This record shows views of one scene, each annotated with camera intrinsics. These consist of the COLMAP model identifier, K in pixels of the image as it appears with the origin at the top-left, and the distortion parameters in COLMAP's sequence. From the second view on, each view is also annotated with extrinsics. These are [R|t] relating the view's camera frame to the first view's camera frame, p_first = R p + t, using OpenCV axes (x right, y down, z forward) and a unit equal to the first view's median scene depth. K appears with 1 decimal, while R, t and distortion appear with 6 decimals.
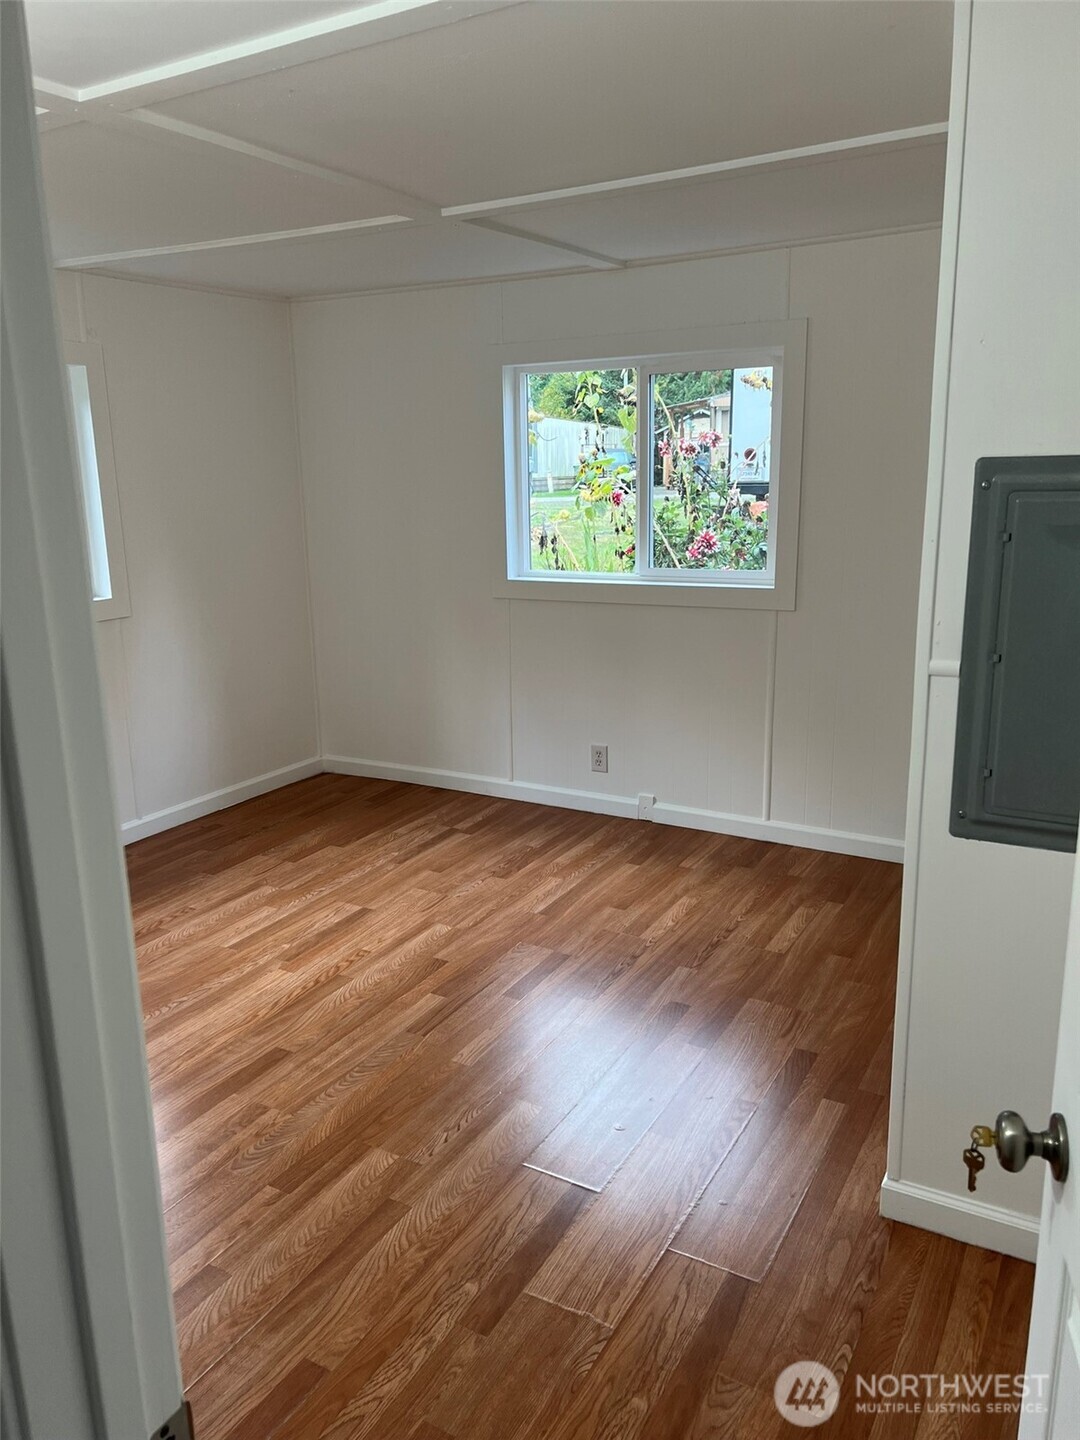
lens RADIAL K [[1069.6, 0, 540.0], [0, 1069.6, 720.0], [0, 0, 1]] dist [0.085327, -0.128436]
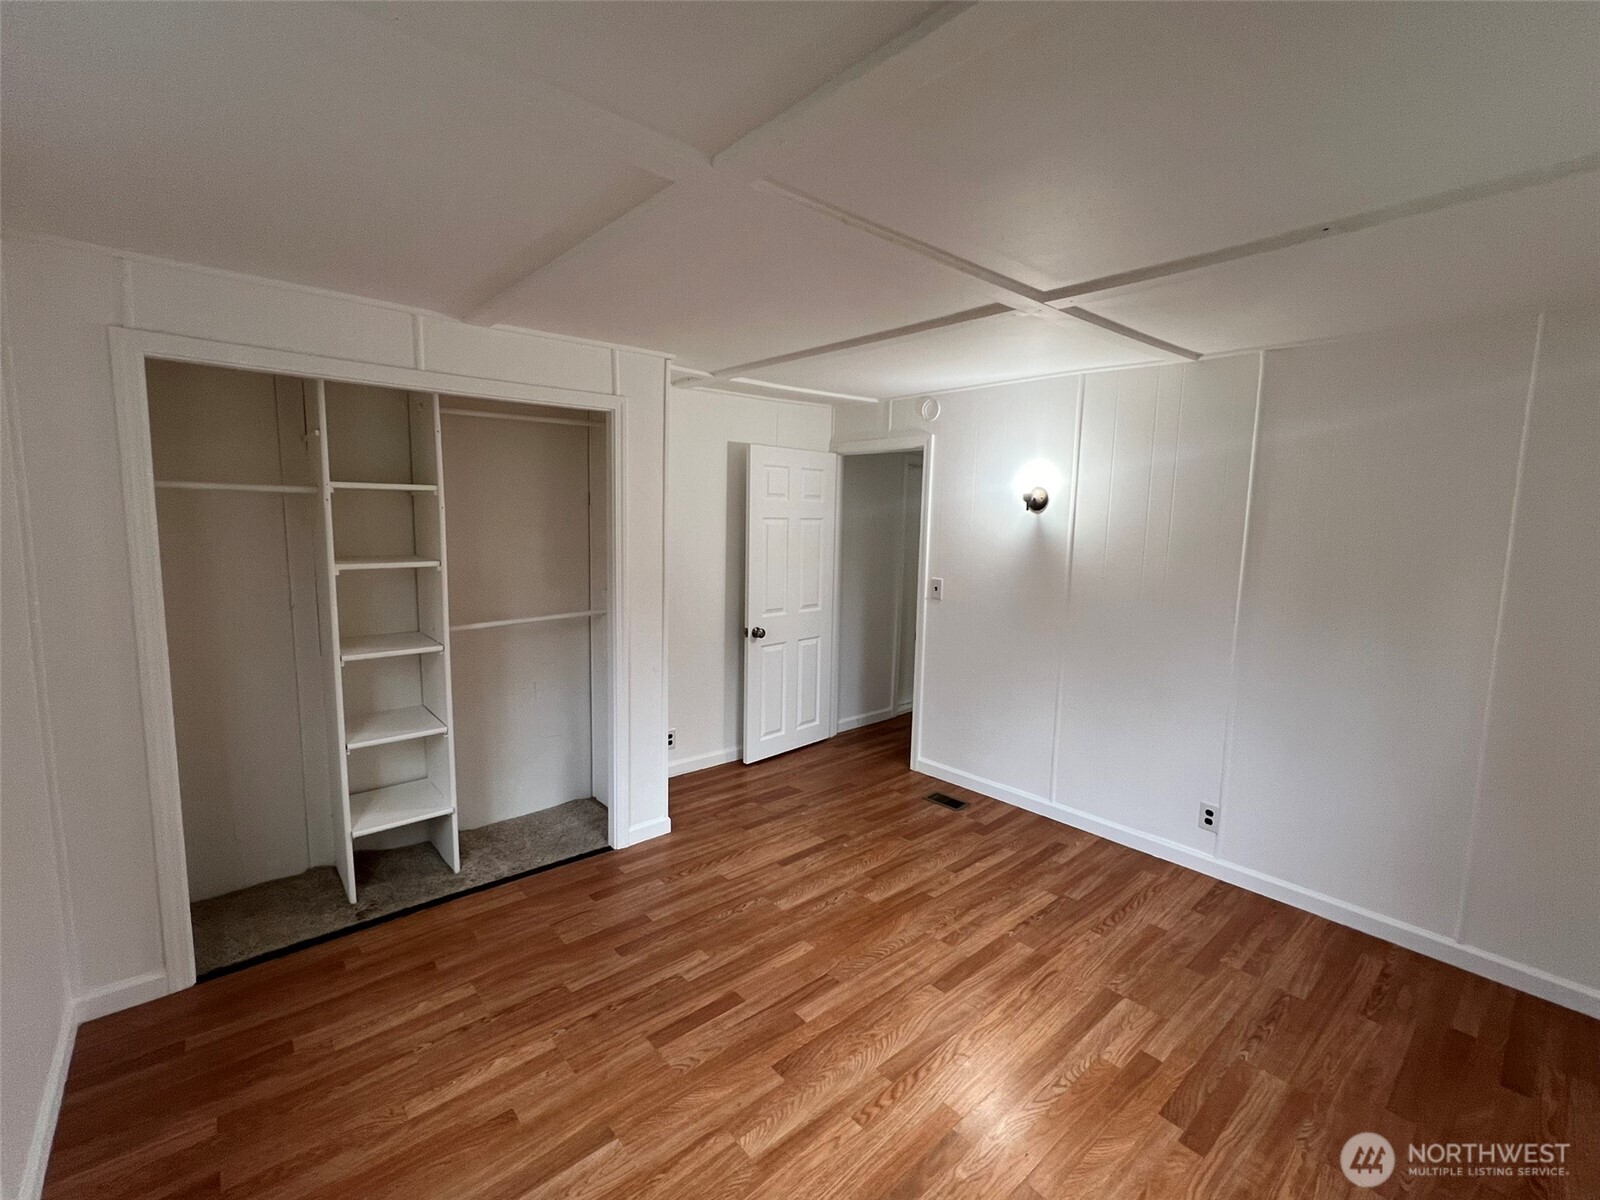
lens RADIAL K [[693.3, 0, 796.4], [0, 693.3, 596.5], [0, 0, 1]] dist [-0.000926, -0.000402]
pose [[-0.943414, -0.038955, 0.329322, -0.260163], [0.077171, 0.940023, 0.332268, -0.311772], [-0.322514, 0.338880, -0.883824, 1.272925]]
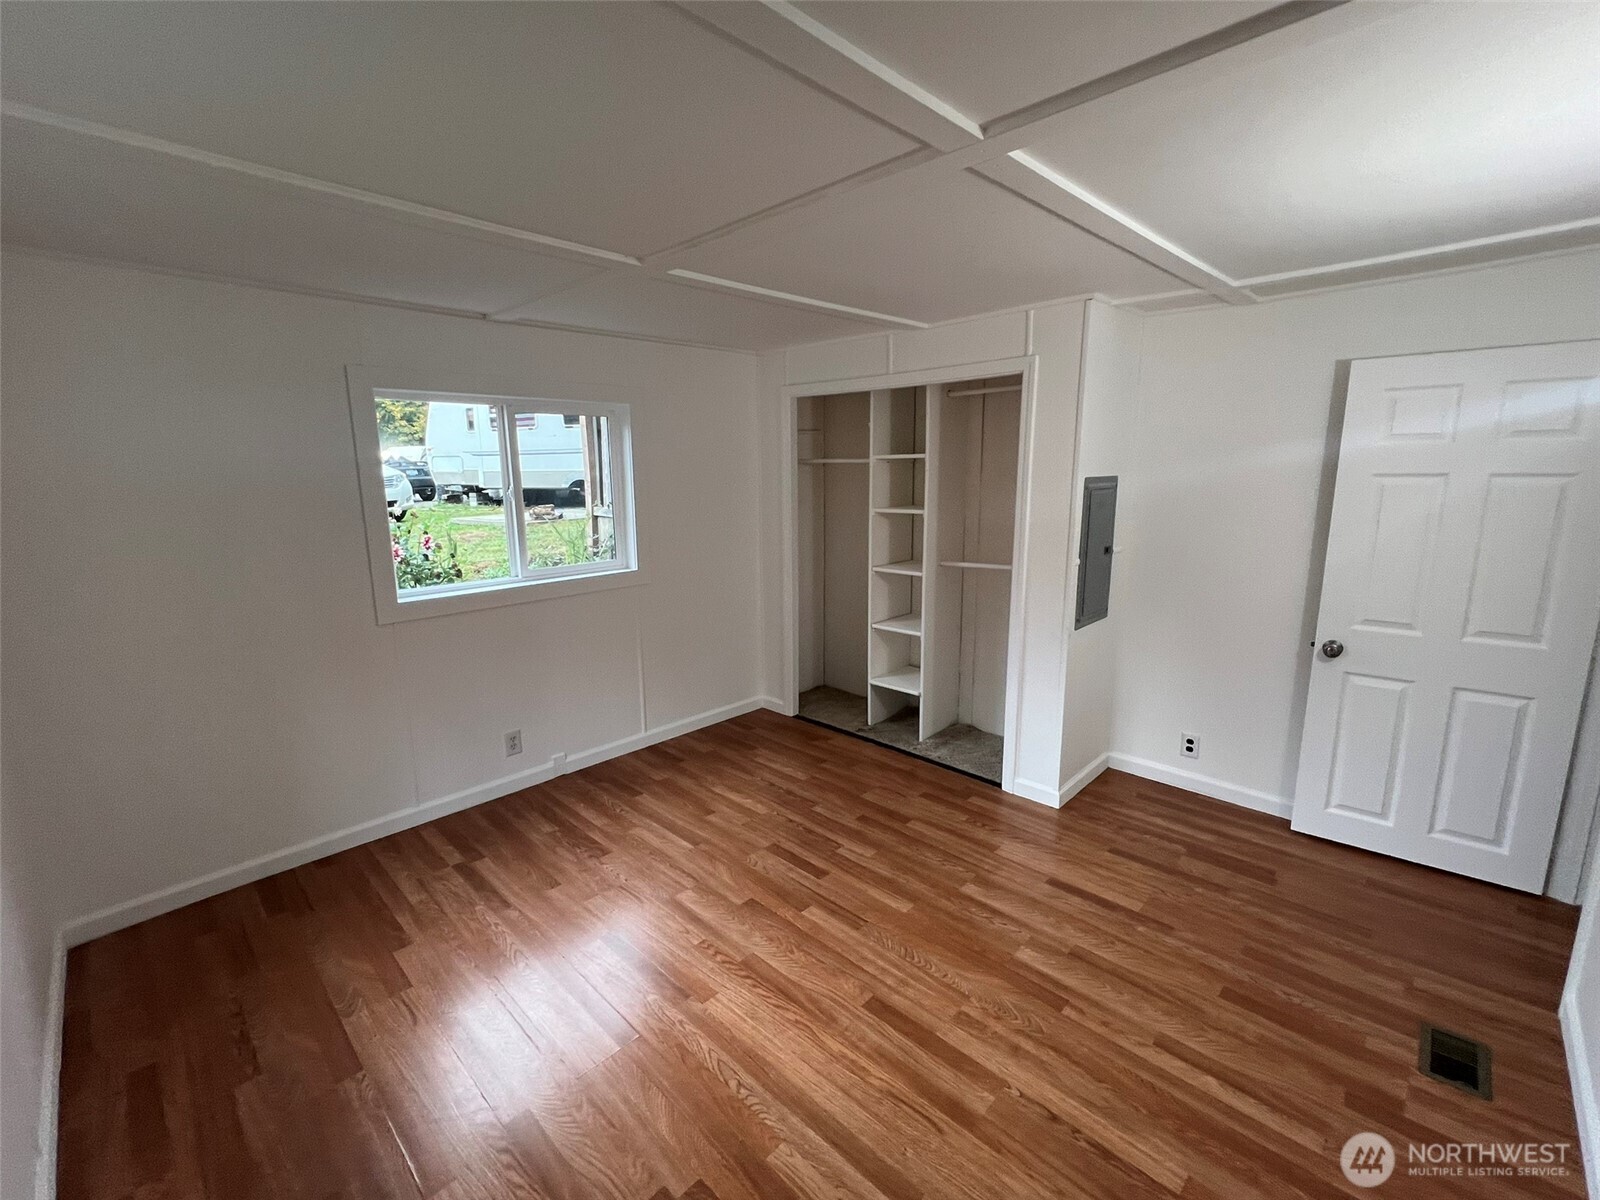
lens RADIAL K [[693.3, 0, 796.4], [0, 693.3, 596.5], [0, 0, 1]] dist [-0.000926, -0.000402]
pose [[0.252895, -0.163054, 0.953655, -0.692387], [0.235576, 0.966408, 0.102763, -0.151279], [-0.938375, 0.198670, 0.282811, 0.623232]]
